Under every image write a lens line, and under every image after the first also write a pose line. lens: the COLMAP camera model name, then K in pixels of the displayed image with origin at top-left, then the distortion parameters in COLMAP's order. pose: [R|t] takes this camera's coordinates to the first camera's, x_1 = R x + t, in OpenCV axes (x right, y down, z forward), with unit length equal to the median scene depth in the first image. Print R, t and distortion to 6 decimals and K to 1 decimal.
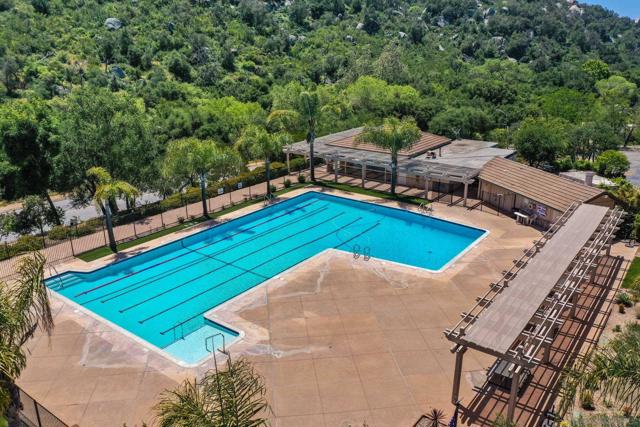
lens RADIAL K [[519.6, 0, 320.0], [0, 519.6, 213.5], [0, 0, 1]] dist [-0.008016, -0.009127]
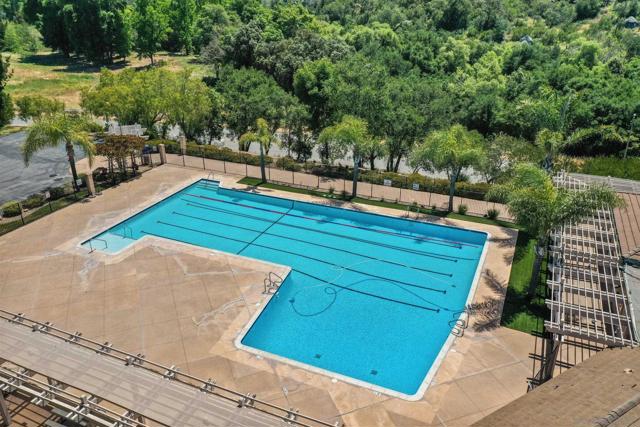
lens RADIAL K [[519.6, 0, 320.0], [0, 519.6, 213.5], [0, 0, 1]] dist [-0.008016, -0.009127]
pose [[0.215640, 0.391445, -0.894578, 0.572124], [-0.311146, 0.895924, 0.317031, -0.226035], [0.925574, 0.209979, 0.314994, 0.553624]]
